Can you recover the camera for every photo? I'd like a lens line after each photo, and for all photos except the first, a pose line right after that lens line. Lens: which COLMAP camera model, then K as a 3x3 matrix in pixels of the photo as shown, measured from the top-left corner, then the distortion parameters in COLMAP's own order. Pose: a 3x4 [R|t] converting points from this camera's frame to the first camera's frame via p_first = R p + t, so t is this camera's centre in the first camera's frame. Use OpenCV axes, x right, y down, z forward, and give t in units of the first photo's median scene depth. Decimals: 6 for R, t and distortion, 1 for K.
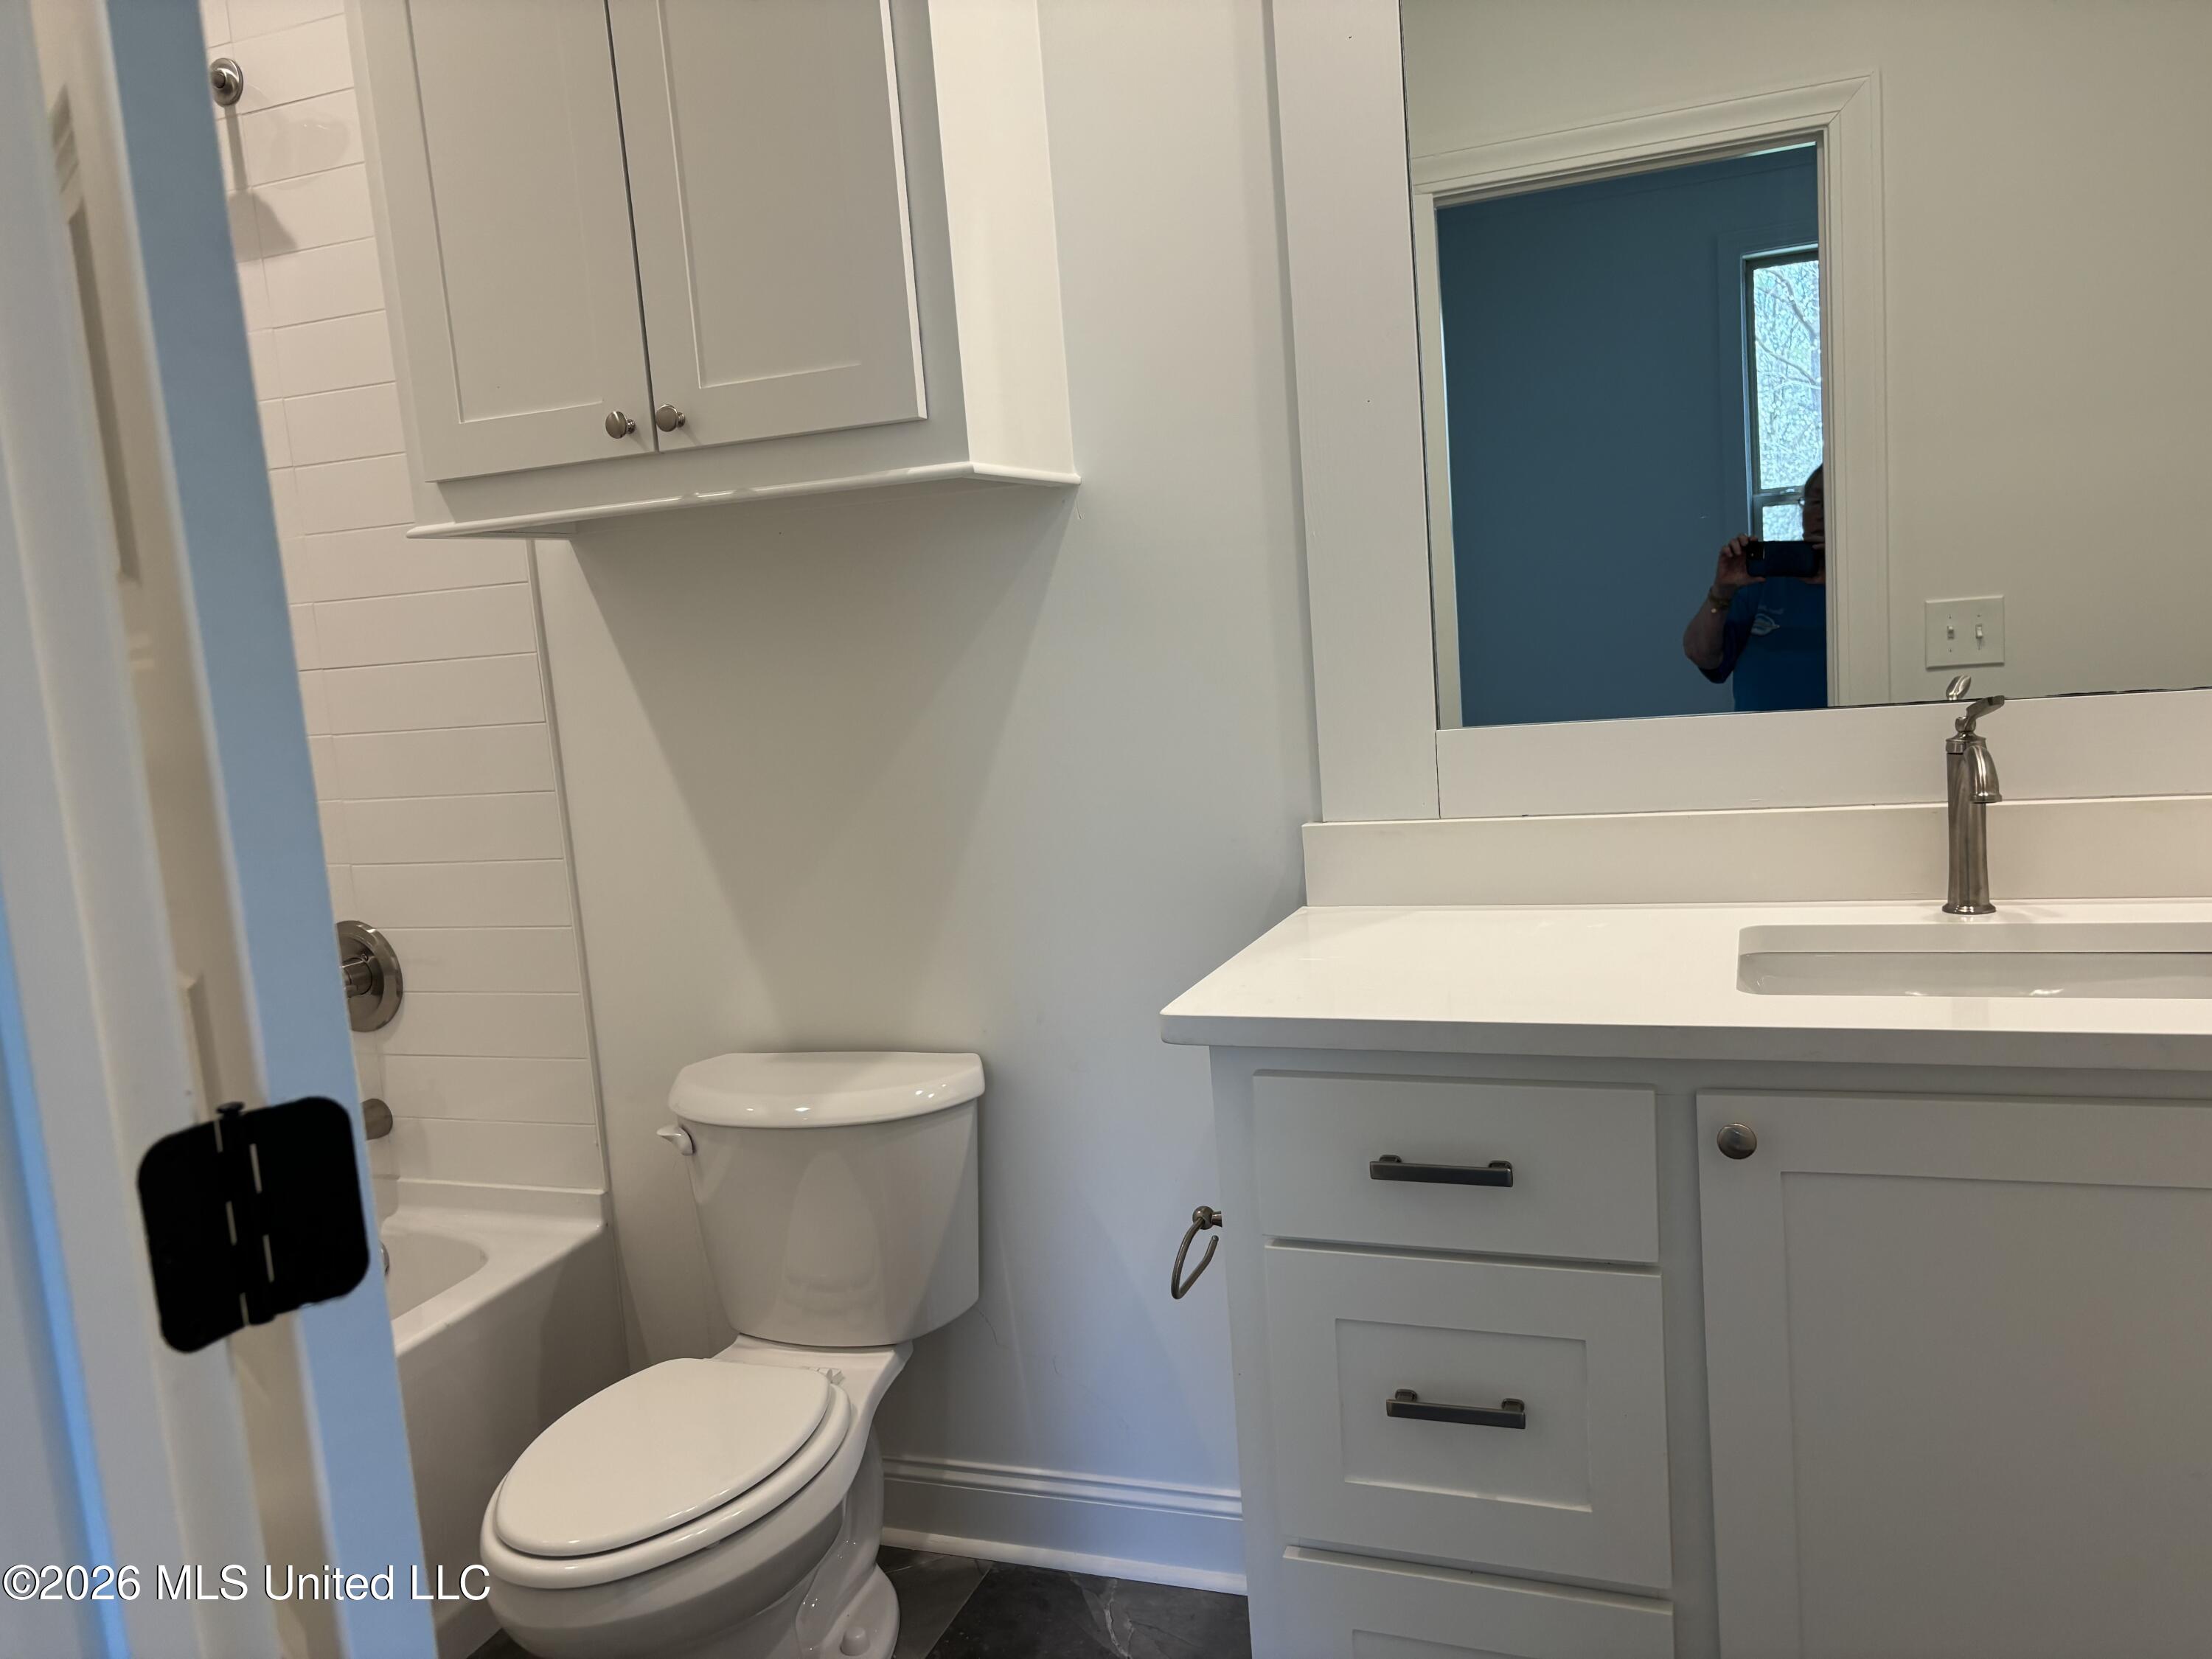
lens RADIAL K [[1678.9, 0, 1113.5], [0, 1678.9, 840.8], [0, 0, 1]] dist [0.033078, -0.014756]
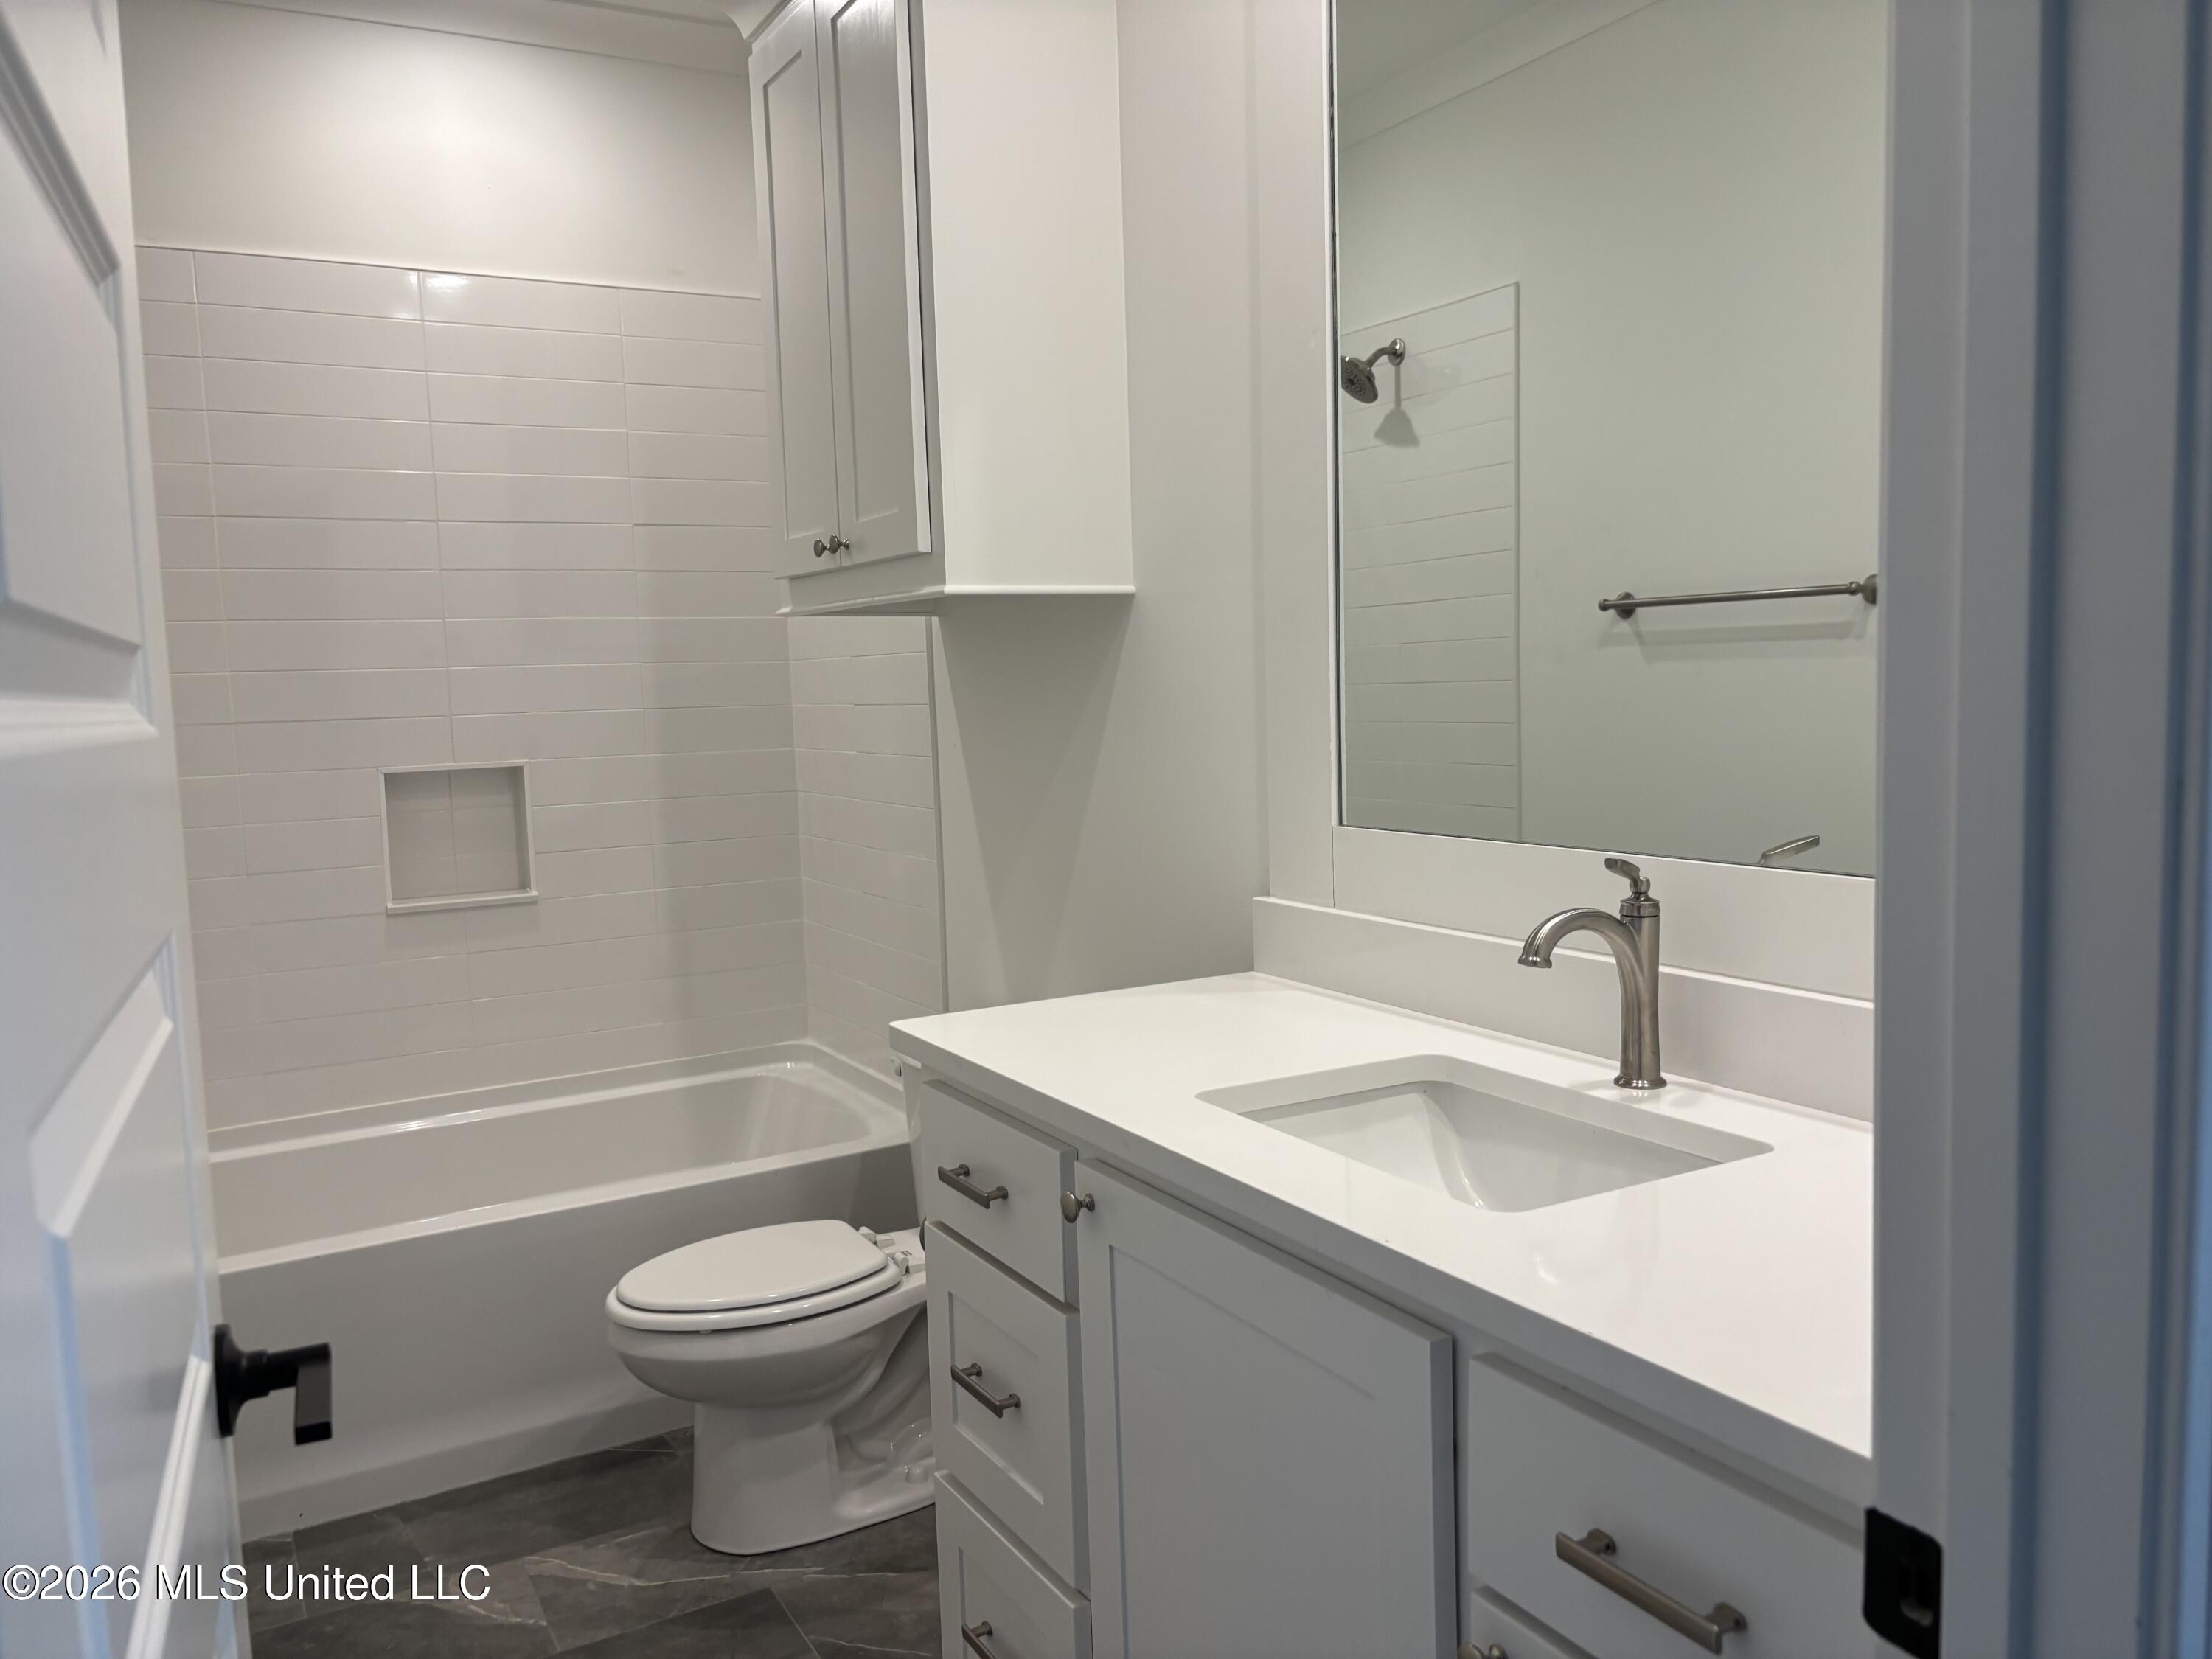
lens RADIAL K [[1678.9, 0, 1113.5], [0, 1678.9, 840.8], [0, 0, 1]] dist [0.033078, -0.014756]
pose [[0.794598, 0.115316, -0.596085, 0.811941], [-0.112837, 0.992741, 0.041637, -0.098987], [0.596559, 0.034176, 0.801841, 0.045778]]
